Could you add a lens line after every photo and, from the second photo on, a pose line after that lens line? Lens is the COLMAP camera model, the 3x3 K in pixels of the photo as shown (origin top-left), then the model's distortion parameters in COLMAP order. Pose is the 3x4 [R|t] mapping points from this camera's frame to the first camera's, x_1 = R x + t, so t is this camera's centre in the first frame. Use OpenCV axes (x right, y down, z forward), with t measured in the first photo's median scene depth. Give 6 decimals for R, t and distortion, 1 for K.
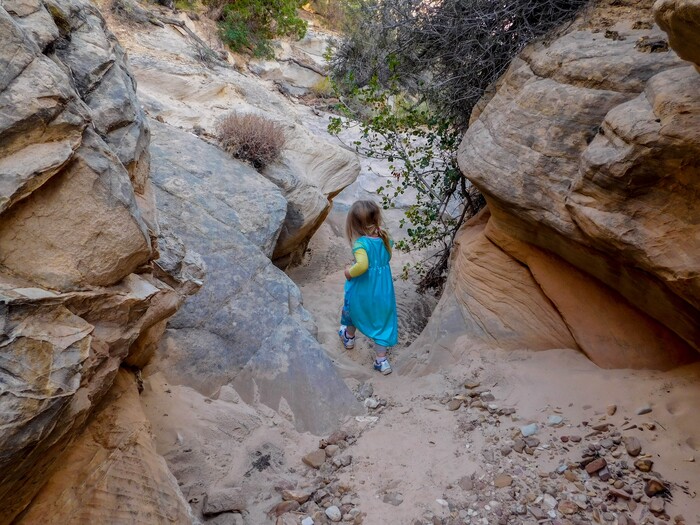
lens RADIAL K [[460.5, 0, 350.6], [0, 460.5, 258.9], [0, 0, 1]] dist [-0.079953, 0.069010]
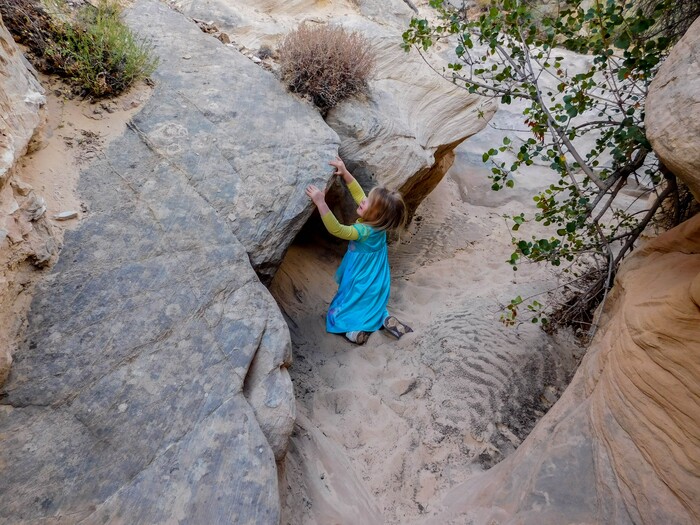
lens RADIAL K [[460.5, 0, 350.6], [0, 460.5, 258.9], [0, 0, 1]] dist [-0.079953, 0.069010]
pose [[0.929042, 0.132119, -0.345580, 0.116829], [-0.082191, 0.984427, 0.155399, -0.098866], [0.360729, -0.115969, 0.925433, 0.419550]]
